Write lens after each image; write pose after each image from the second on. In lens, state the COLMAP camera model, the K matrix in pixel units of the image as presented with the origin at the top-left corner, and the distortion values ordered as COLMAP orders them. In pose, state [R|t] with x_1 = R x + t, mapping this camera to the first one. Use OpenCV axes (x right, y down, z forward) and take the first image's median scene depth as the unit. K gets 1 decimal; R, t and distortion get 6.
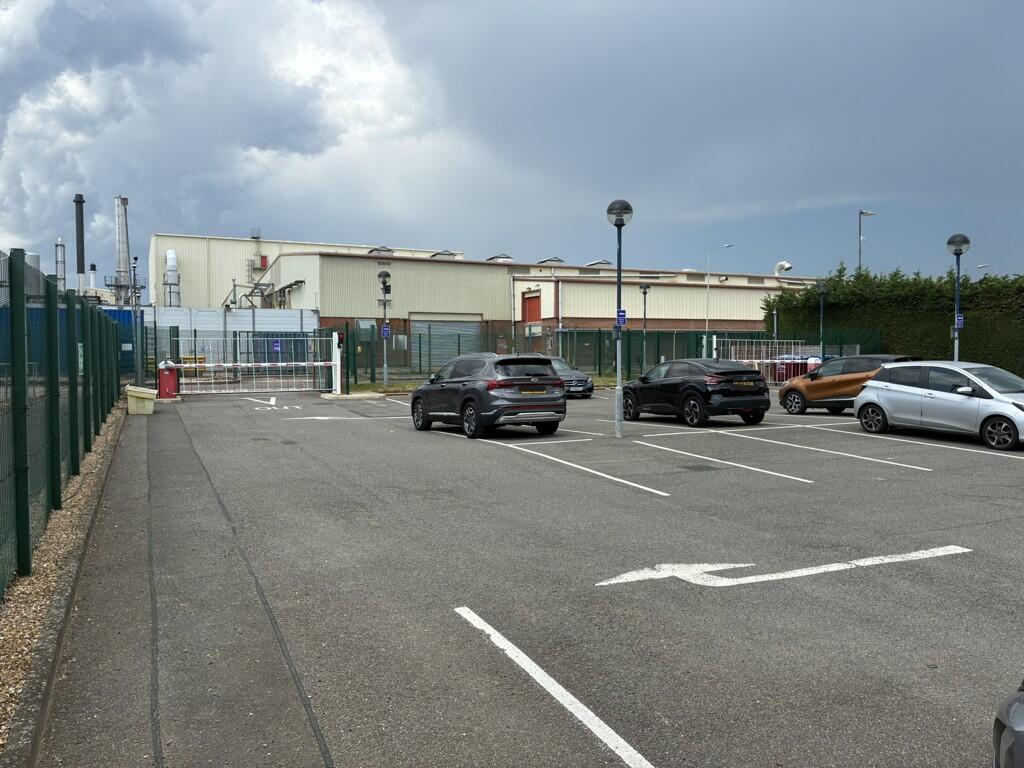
lens RADIAL K [[796.5, 0, 514.2], [0, 796.5, 375.7], [0, 0, 1]] dist [0.104995, -0.114065]
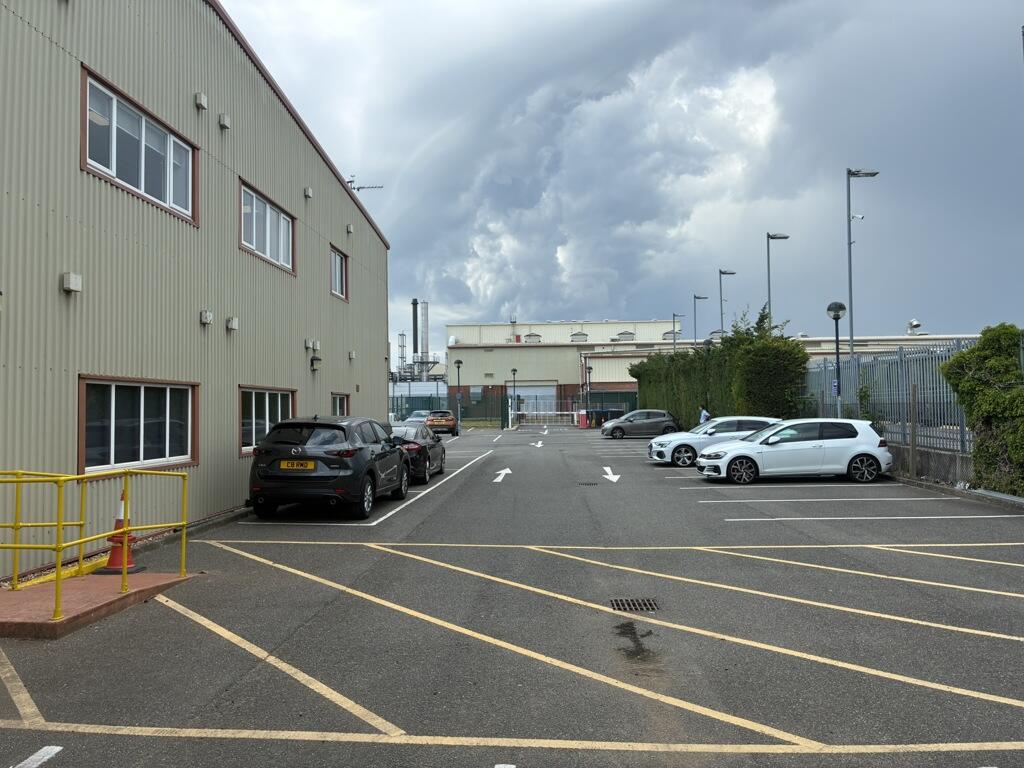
lens RADIAL K [[796.5, 0, 514.2], [0, 796.5, 375.7], [0, 0, 1]] dist [0.104995, -0.114065]
pose [[0.852482, -0.025558, -0.522132, 0.571069], [-0.014767, 0.997228, -0.072924, 0.009277], [0.522549, 0.069877, 0.849741, -0.115845]]
